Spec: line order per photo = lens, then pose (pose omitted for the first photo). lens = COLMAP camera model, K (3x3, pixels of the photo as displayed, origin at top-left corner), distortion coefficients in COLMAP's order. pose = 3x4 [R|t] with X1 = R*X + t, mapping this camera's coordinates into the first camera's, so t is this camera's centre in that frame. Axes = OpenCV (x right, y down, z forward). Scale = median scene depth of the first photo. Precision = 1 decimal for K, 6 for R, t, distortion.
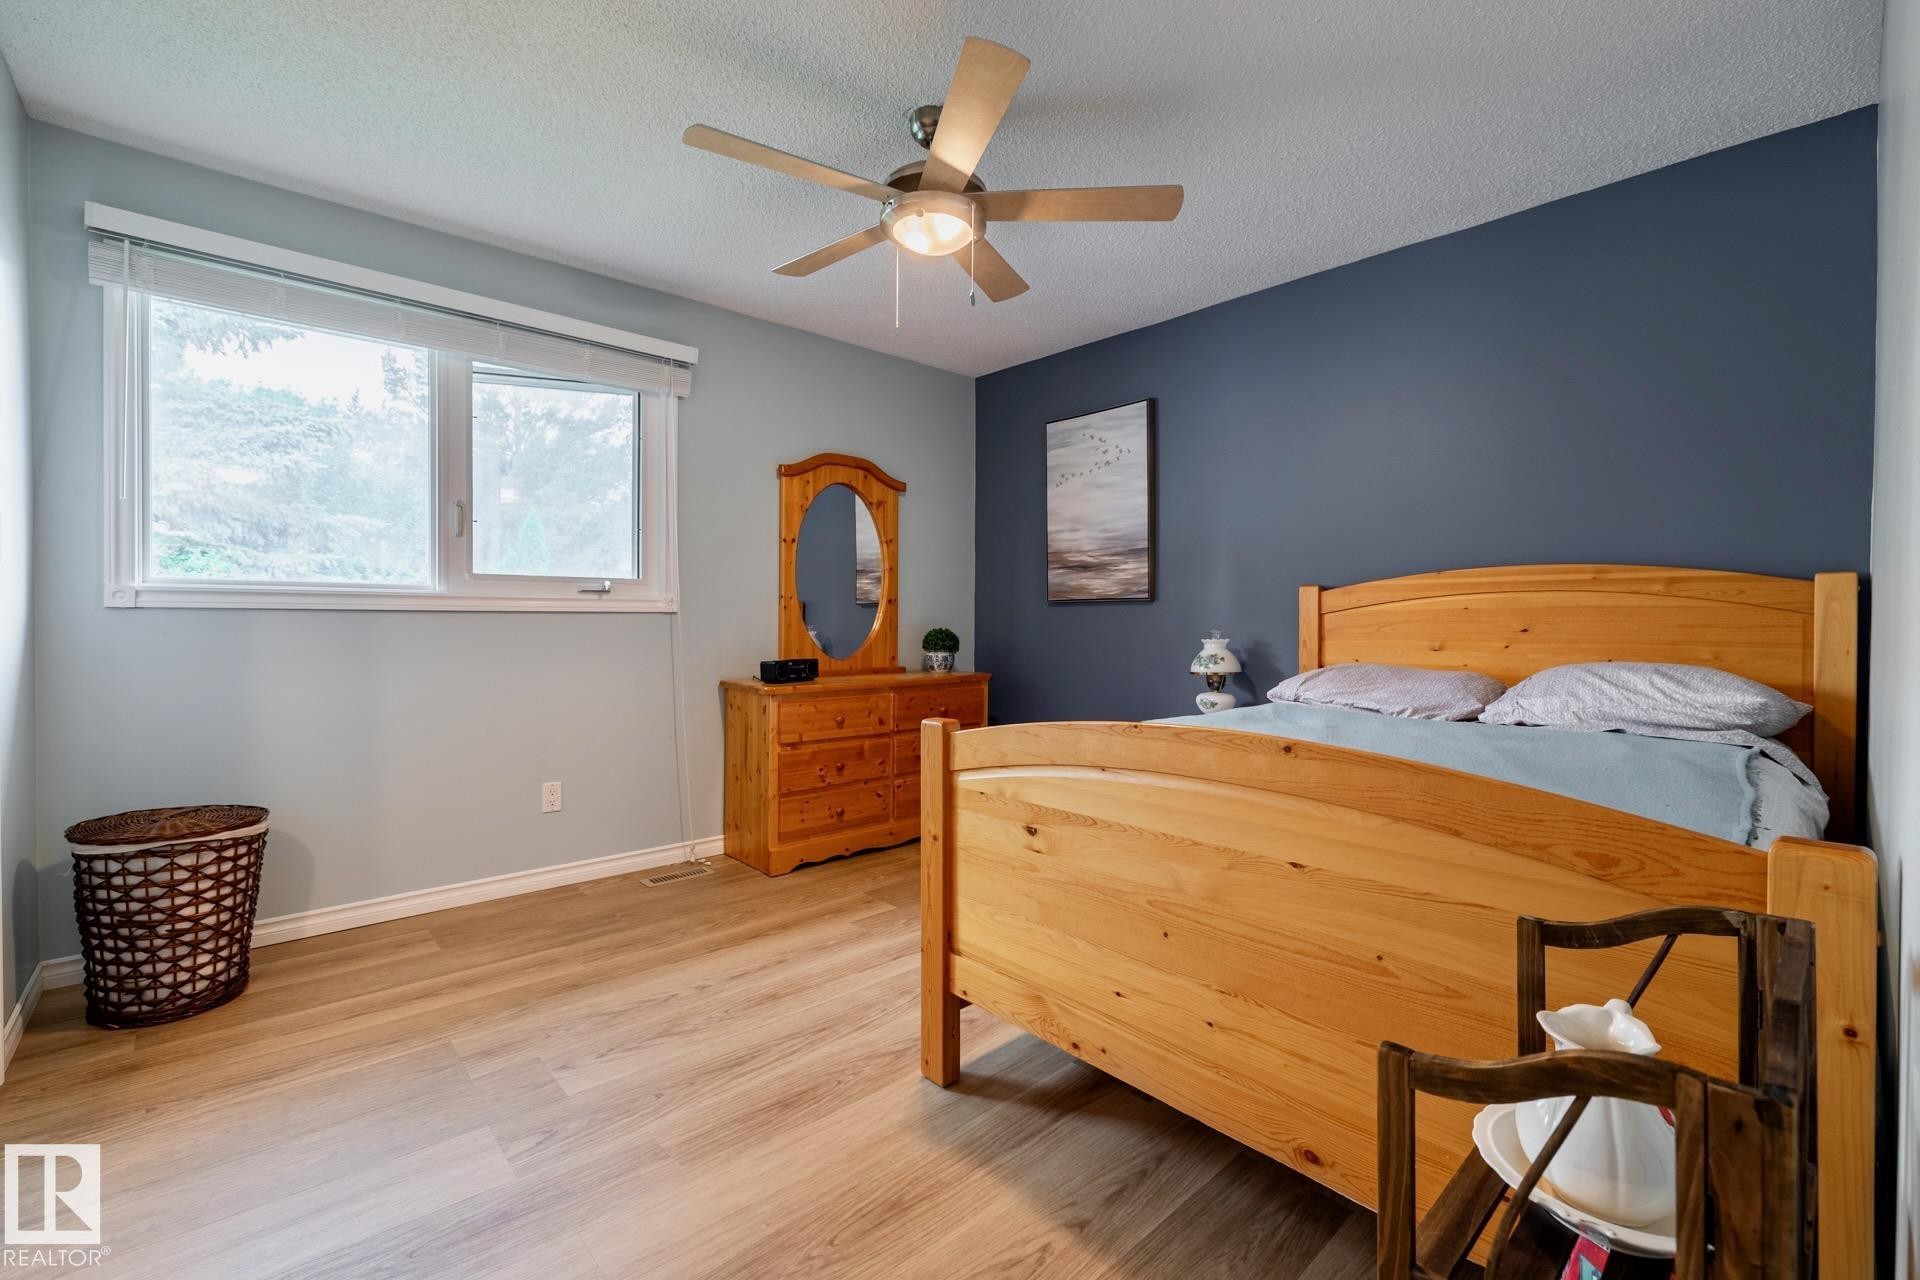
lens RADIAL K [[818.0, 0, 960.0], [0, 818.0, 640.0], [0, 0, 1]] dist [0.000176, 0.000089]
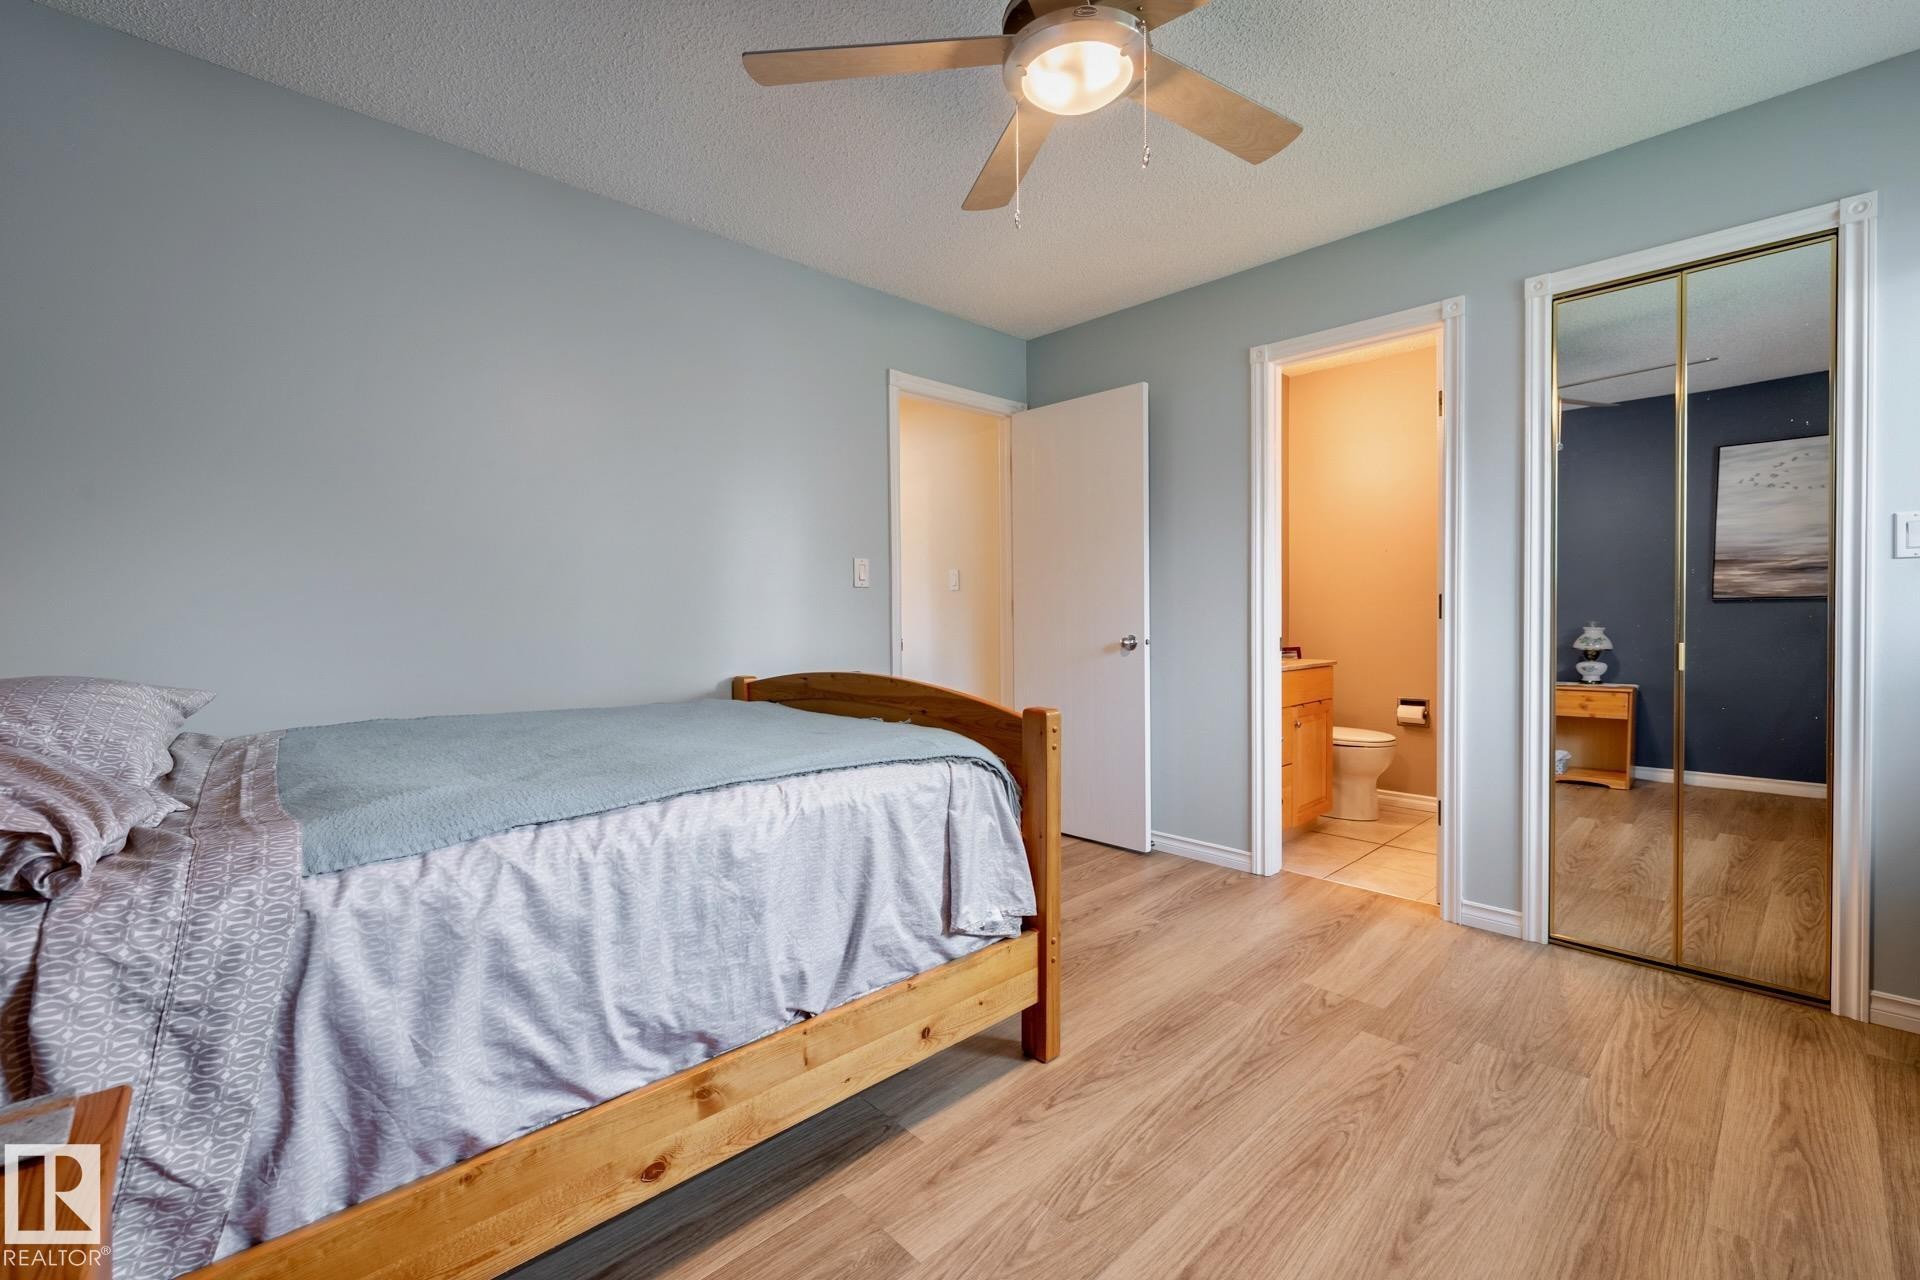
lens RADIAL K [[804.3, 0, 952.6], [0, 804.3, 629.0], [0, 0, 1]] dist [-0.000173, 0.000178]
pose [[-0.999901, 0.001986, -0.013905, 0.051351], [0.001317, 0.998848, 0.047973, -0.026959], [0.013984, 0.047950, -0.998752, 1.012906]]
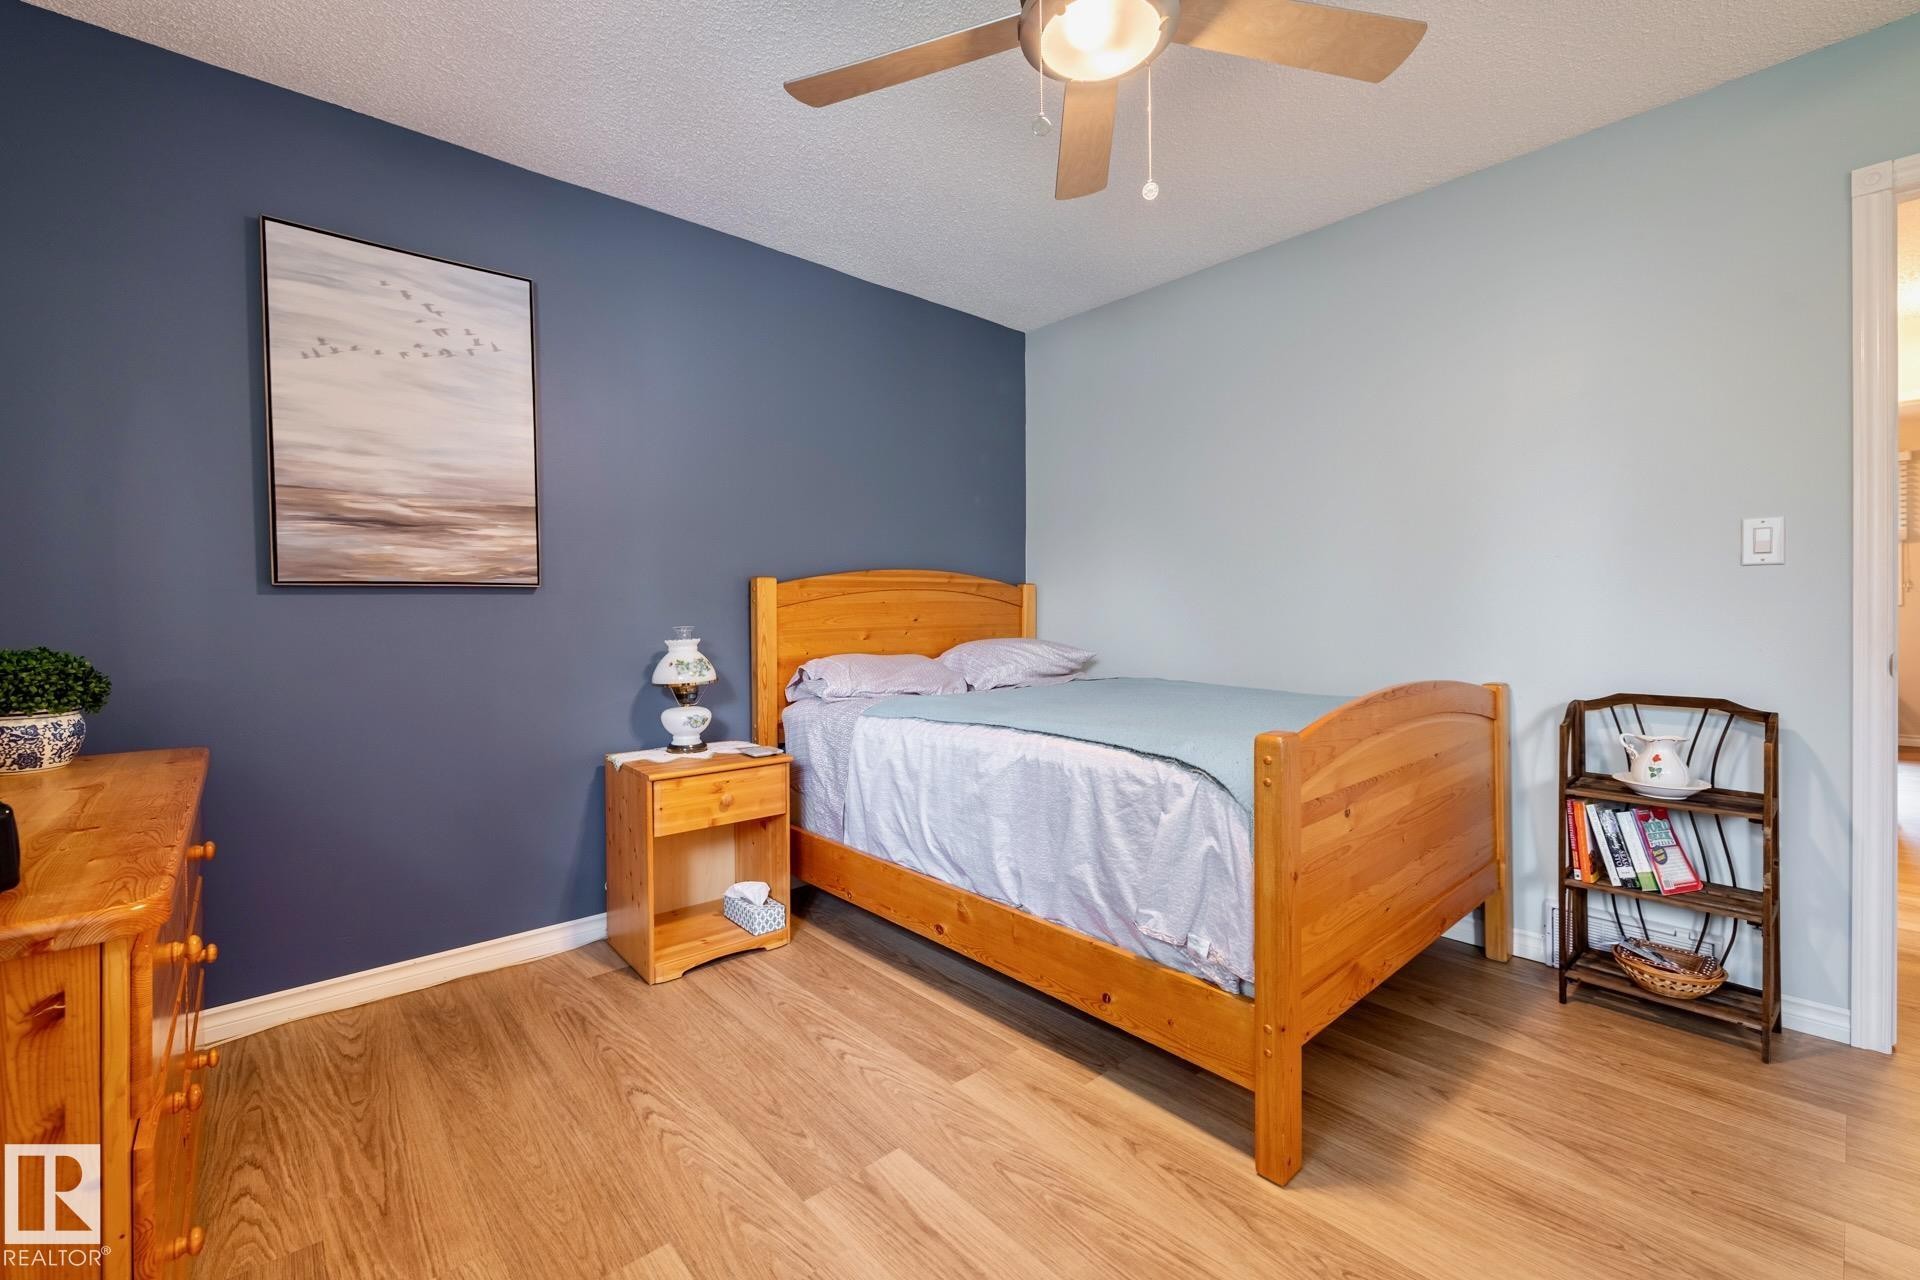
lens RADIAL K [[804.3, 0, 952.6], [0, 804.3, 629.0], [0, 0, 1]] dist [-0.000173, 0.000178]
pose [[0.014995, -0.026045, 0.999548, -0.415398], [0.035404, 0.999048, 0.025501, -0.019615], [-0.999261, 0.035006, 0.015903, 0.657252]]
